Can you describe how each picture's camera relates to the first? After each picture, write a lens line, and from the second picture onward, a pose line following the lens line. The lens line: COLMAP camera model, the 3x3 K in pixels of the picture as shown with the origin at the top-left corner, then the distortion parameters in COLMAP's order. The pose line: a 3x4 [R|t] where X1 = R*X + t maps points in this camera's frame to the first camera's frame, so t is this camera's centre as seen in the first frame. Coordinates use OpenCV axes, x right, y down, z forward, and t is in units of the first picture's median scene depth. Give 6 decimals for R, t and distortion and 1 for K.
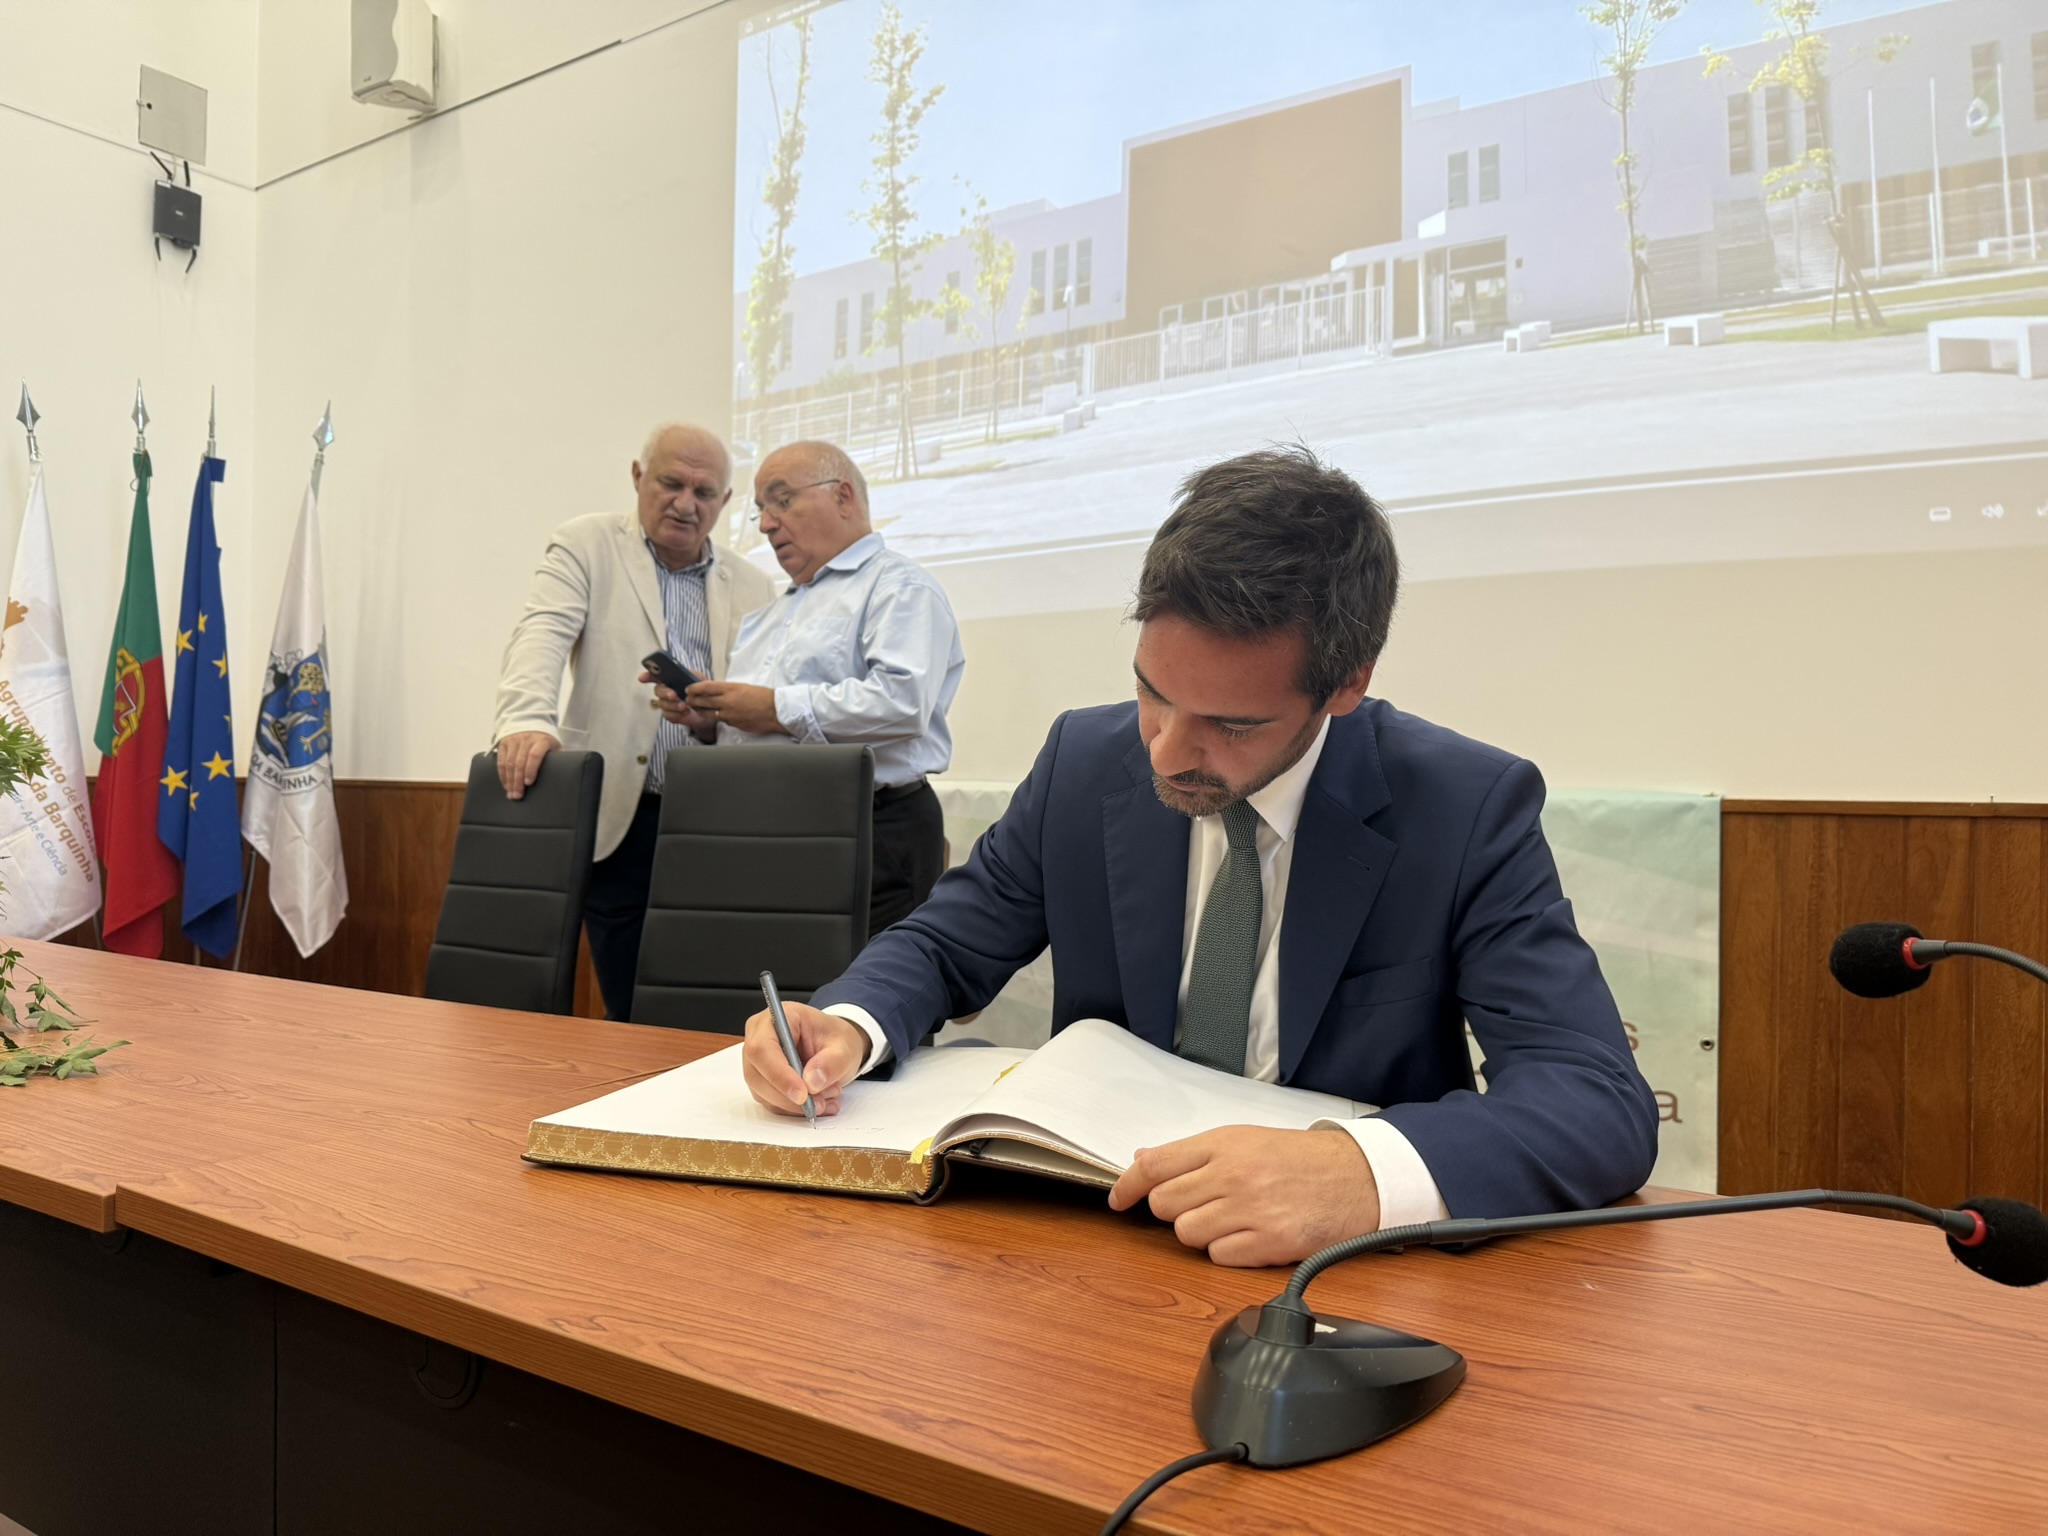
lens RADIAL K [[1460.2, 0, 1024.0], [0, 1460.2, 768.0], [0, 0, 1]] dist [-0.000901, 0.006402]
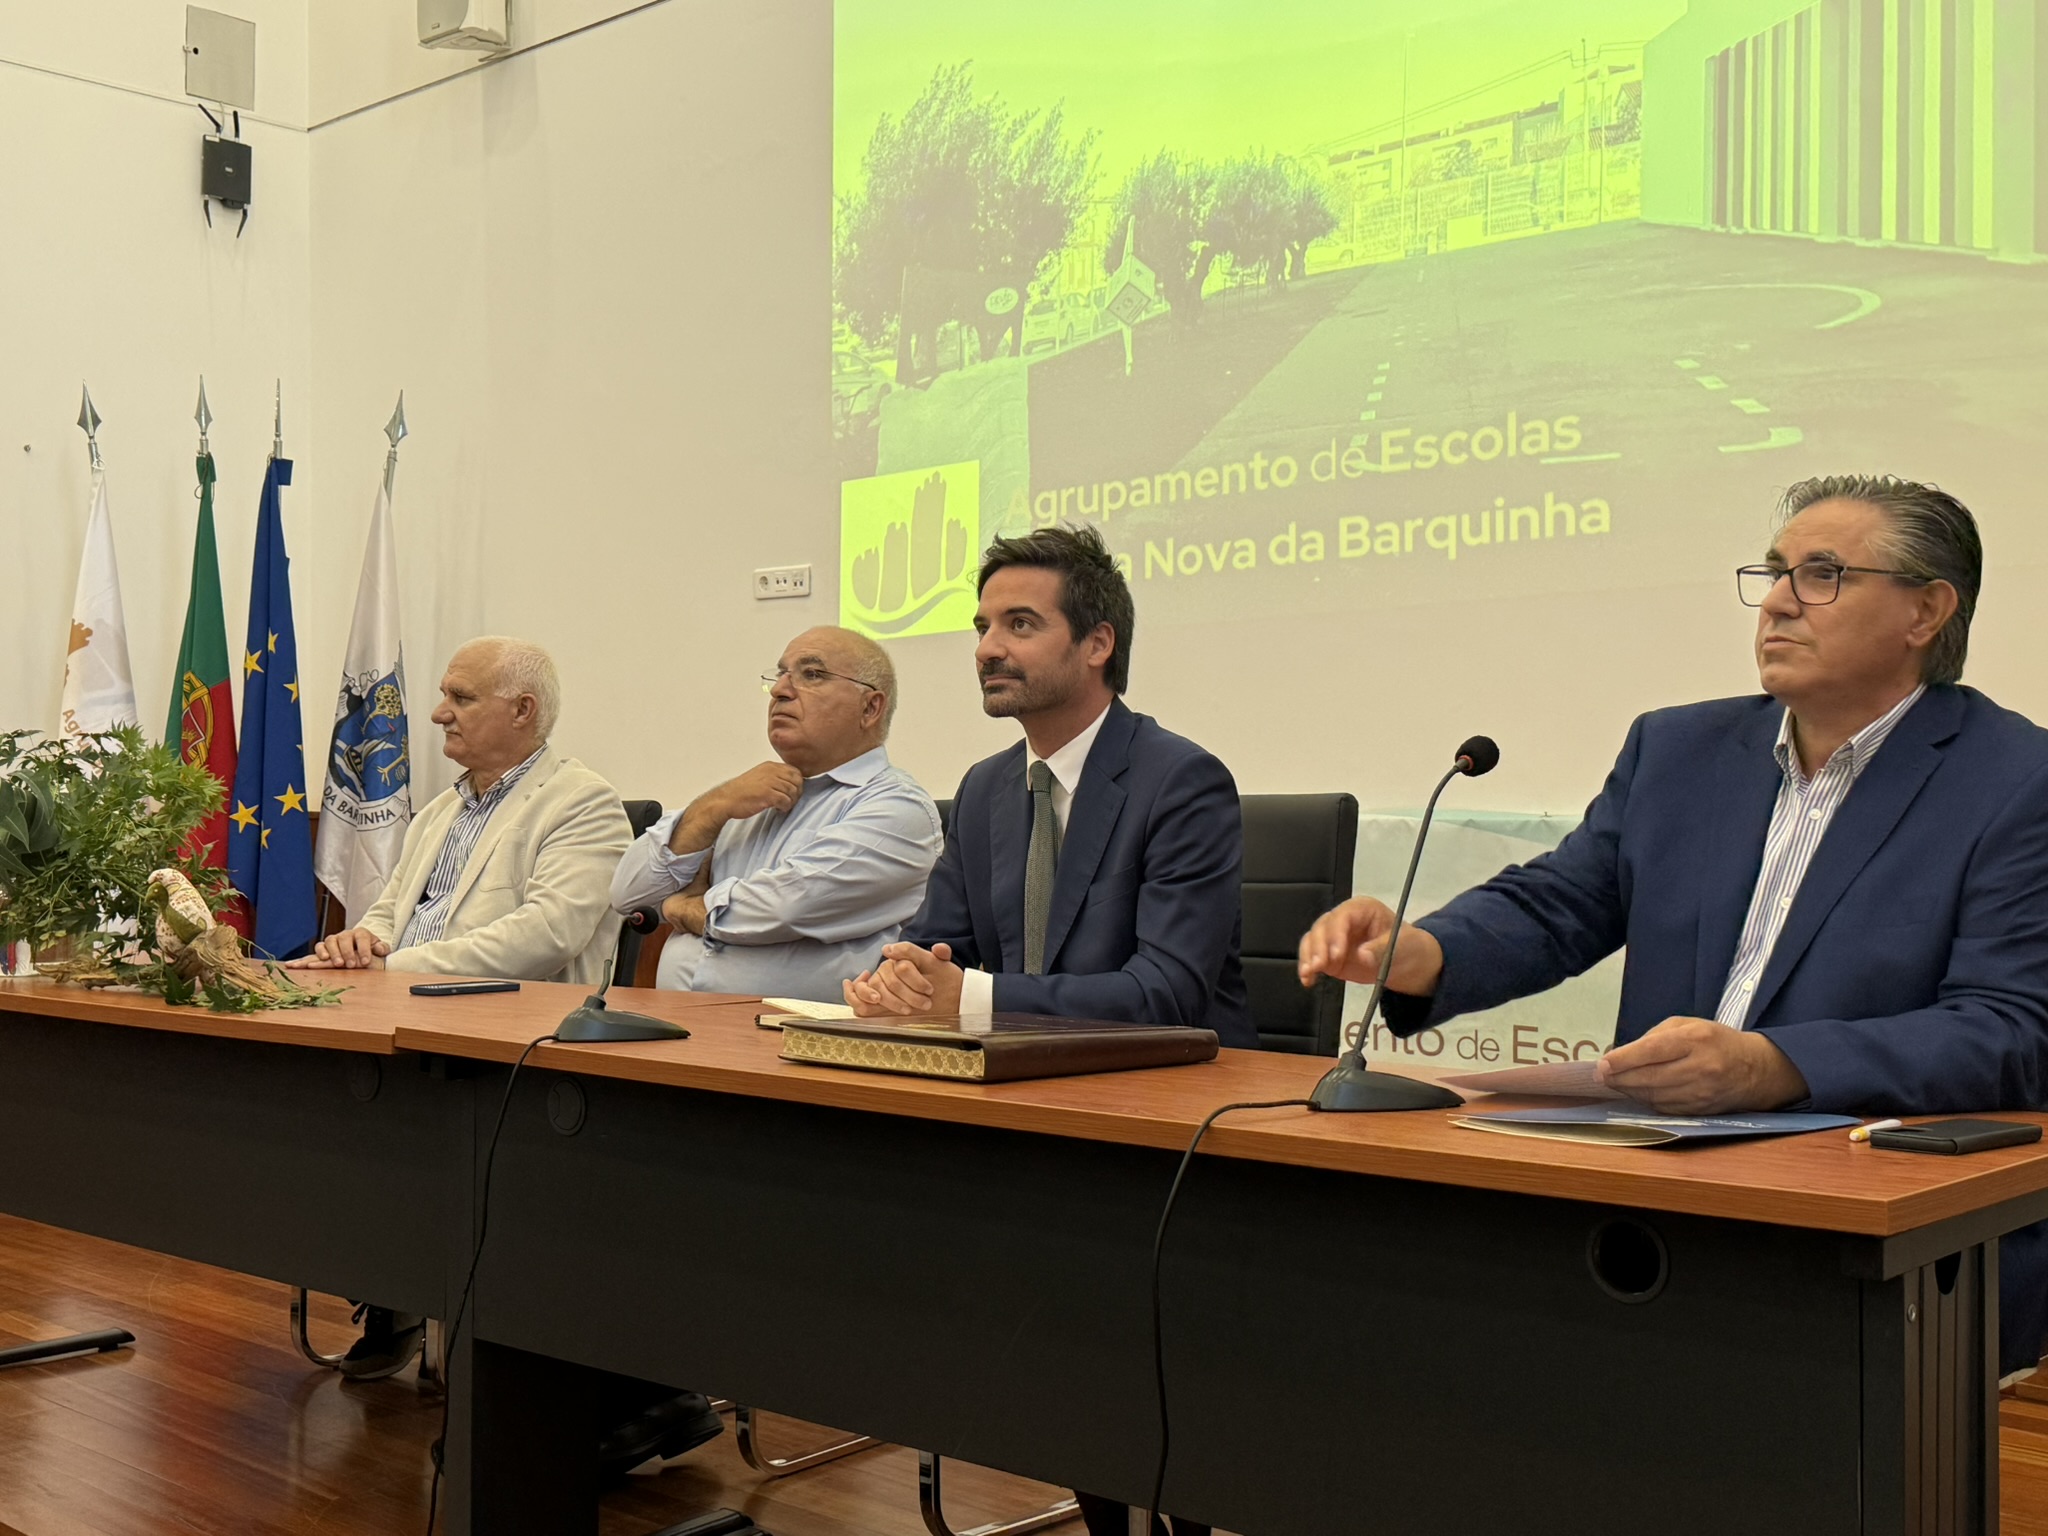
lens RADIAL K [[2218.3, 0, 1024.0], [0, 2218.3, 768.0], [0, 0, 1]] dist [0.121016, -0.027377]
pose [[0.988150, -0.011633, -0.153051, 0.111388], [0.010325, 0.999903, -0.009341, -0.003283], [0.153145, 0.007650, 0.988174, -0.306265]]
